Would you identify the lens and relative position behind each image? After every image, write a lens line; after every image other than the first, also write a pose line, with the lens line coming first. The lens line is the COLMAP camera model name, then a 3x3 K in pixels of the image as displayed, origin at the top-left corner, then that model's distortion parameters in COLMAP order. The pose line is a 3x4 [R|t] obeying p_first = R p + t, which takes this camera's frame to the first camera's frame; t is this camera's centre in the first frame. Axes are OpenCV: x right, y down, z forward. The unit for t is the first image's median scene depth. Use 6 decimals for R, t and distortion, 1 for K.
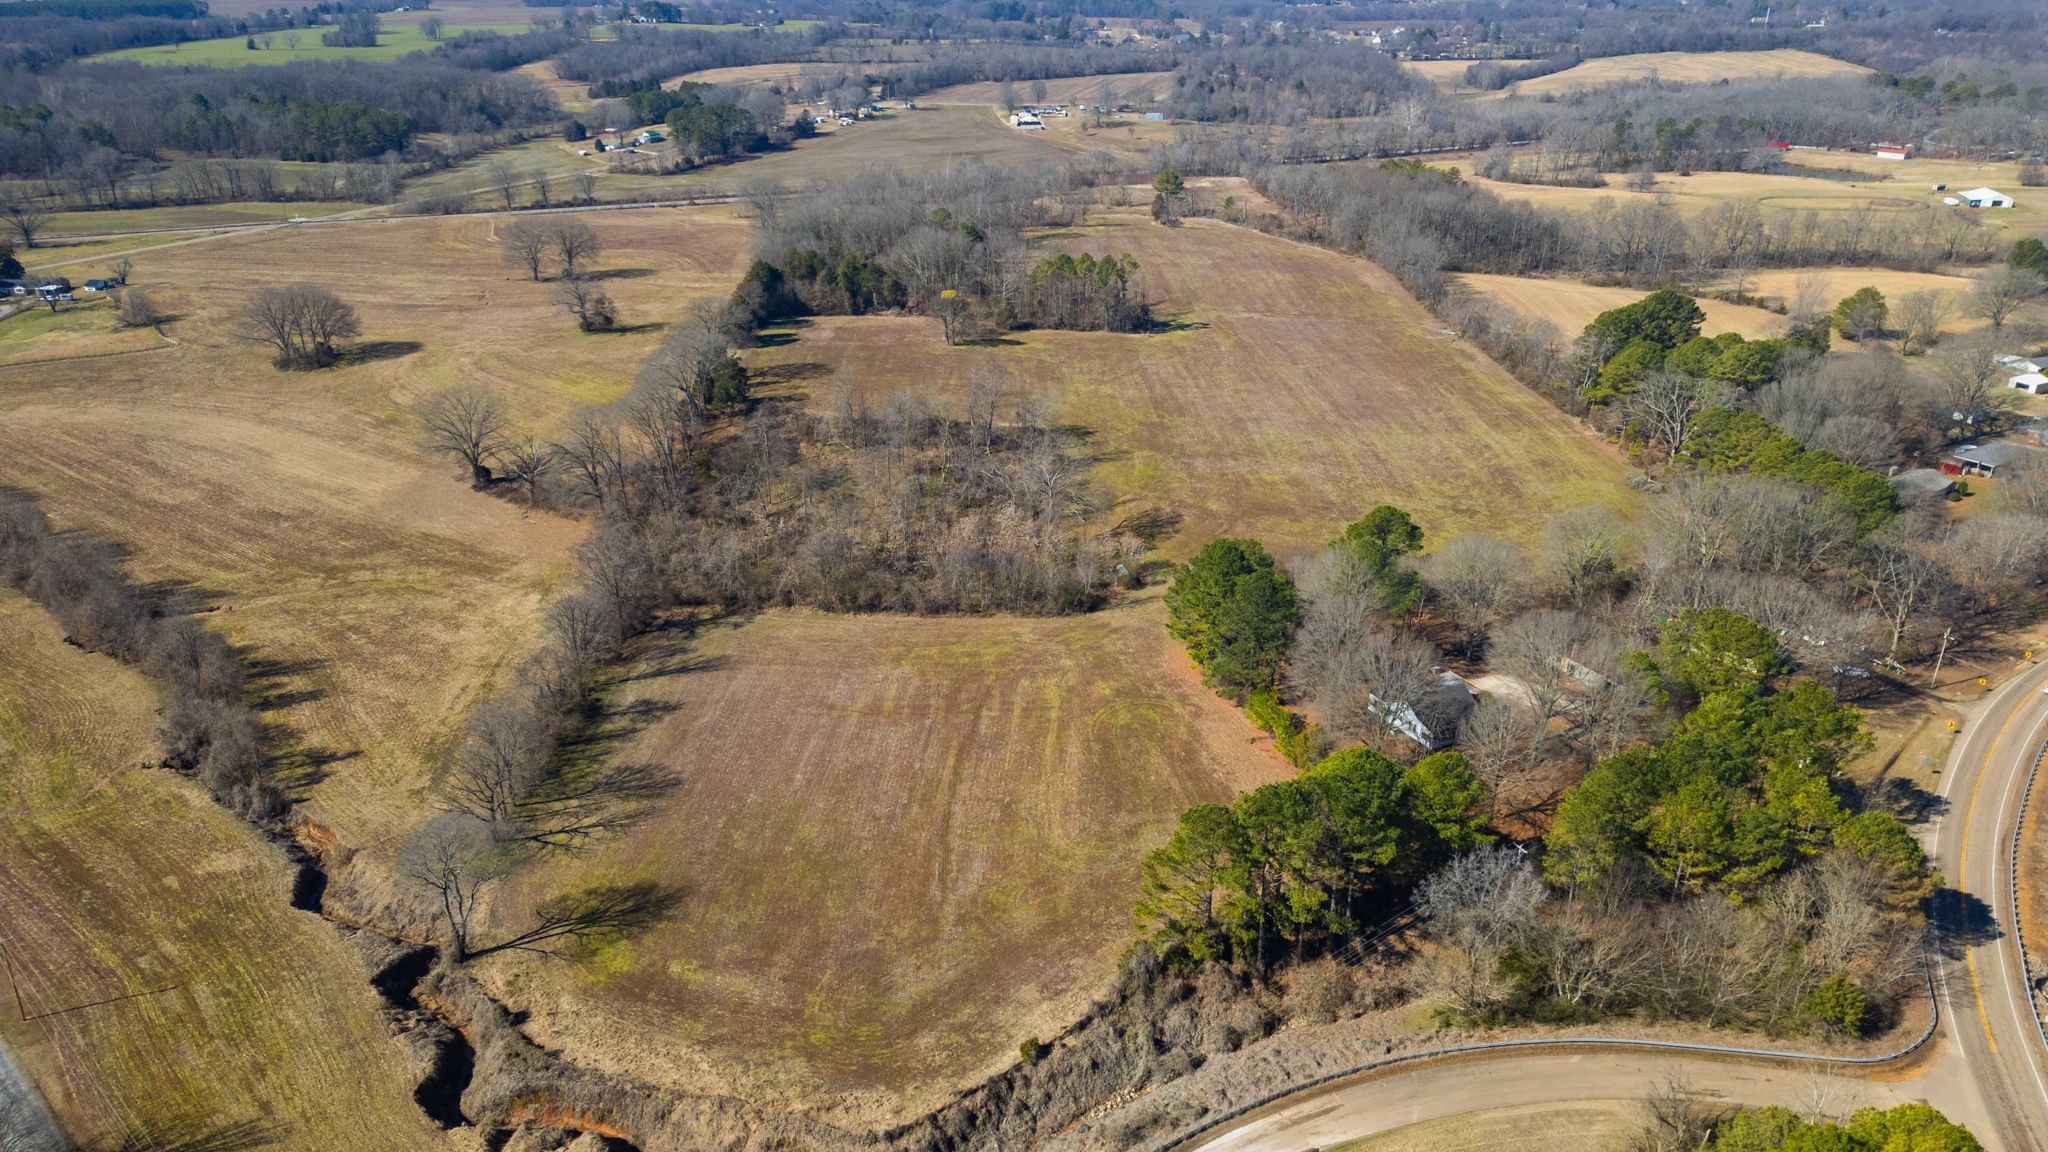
lens RADIAL K [[1288.6, 0, 1047.1], [0, 1288.6, 582.3], [0, 0, 1]] dist [0.073664, -0.061176]
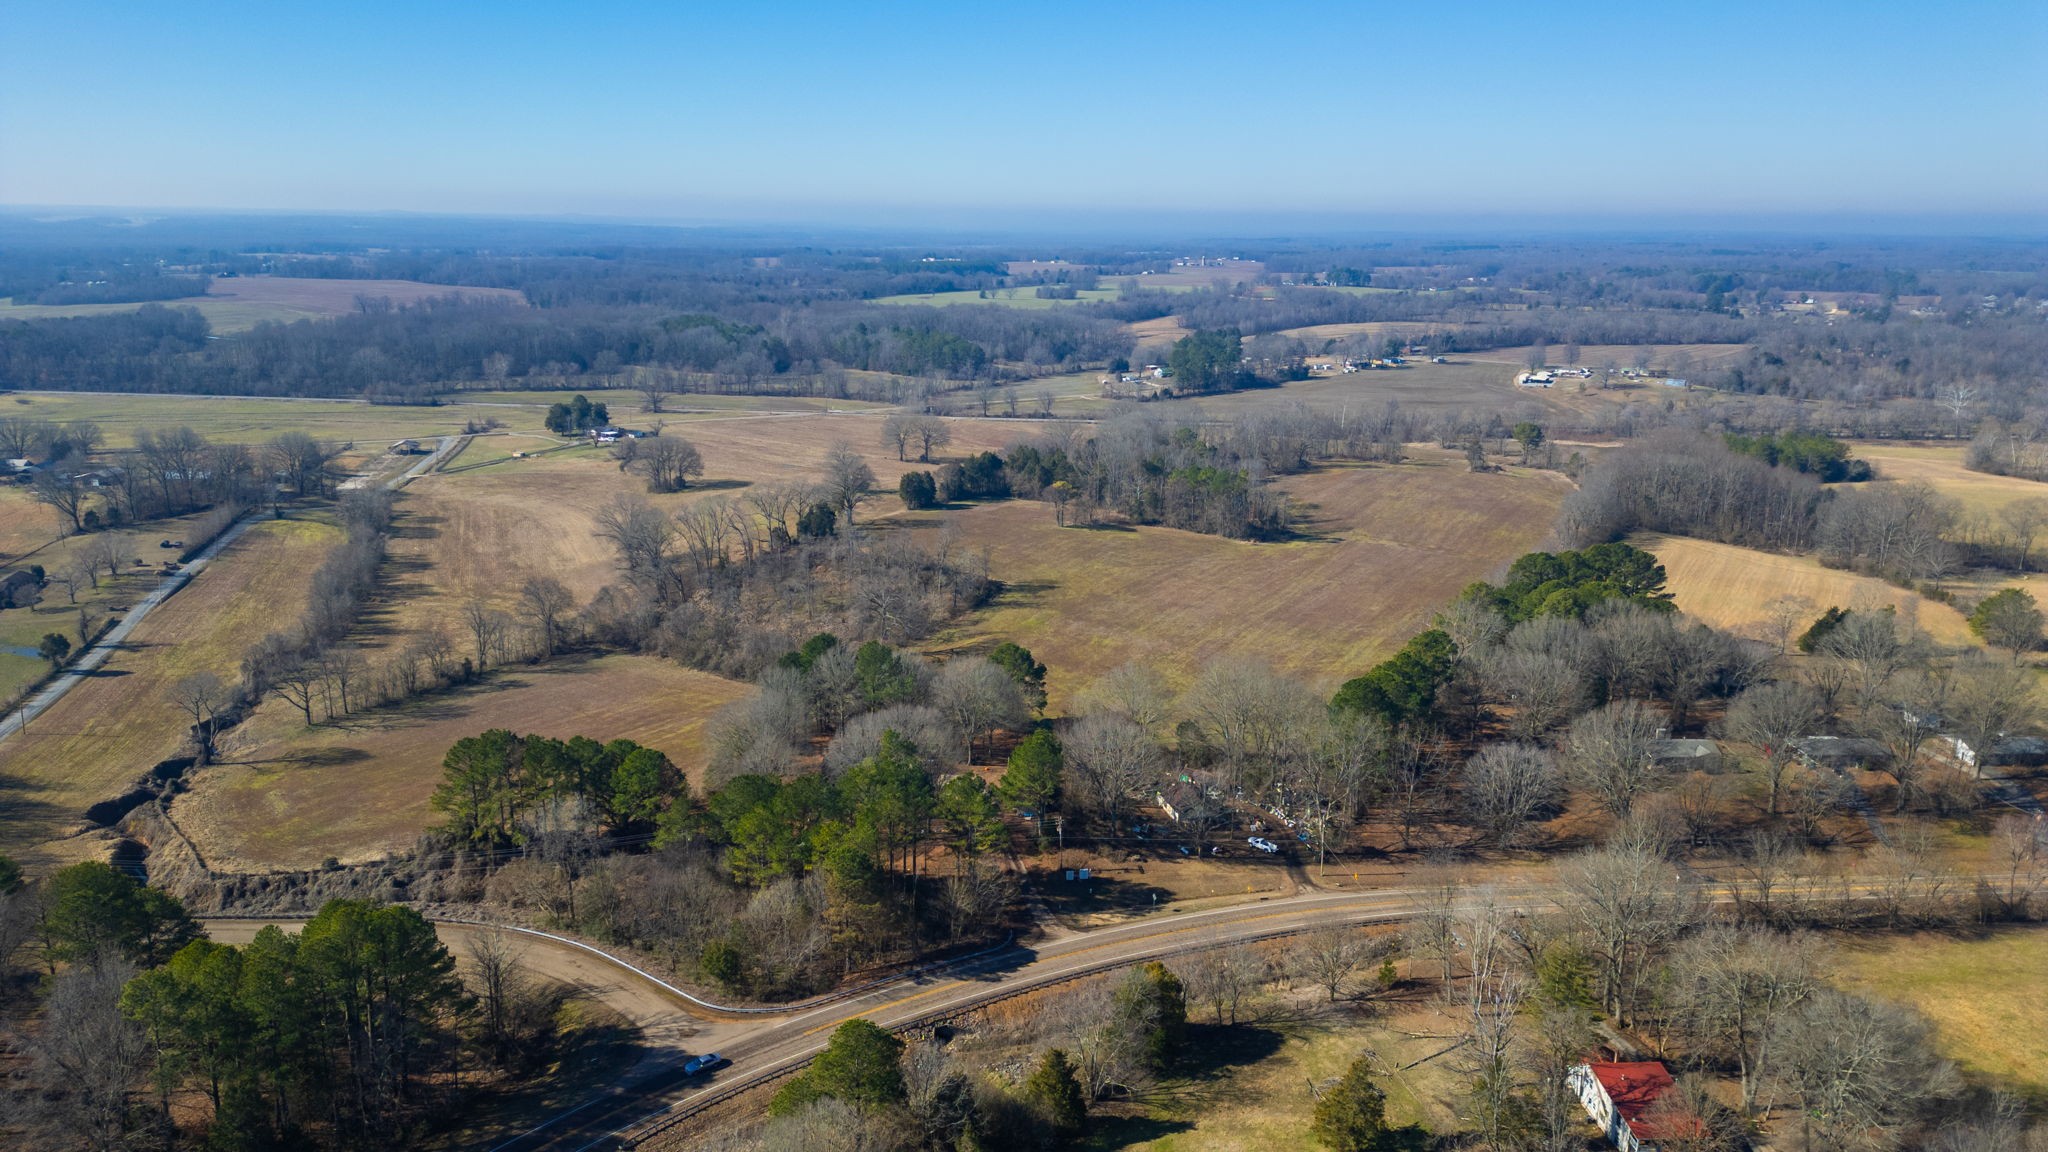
lens RADIAL K [[1288.6, 0, 1047.1], [0, 1288.6, 582.3], [0, 0, 1]] dist [0.073664, -0.061176]
pose [[0.874472, 0.136791, -0.465389, 0.216967], [-0.218625, 0.967588, -0.126397, 0.007584], [0.433015, 0.212276, 0.876035, -0.009147]]
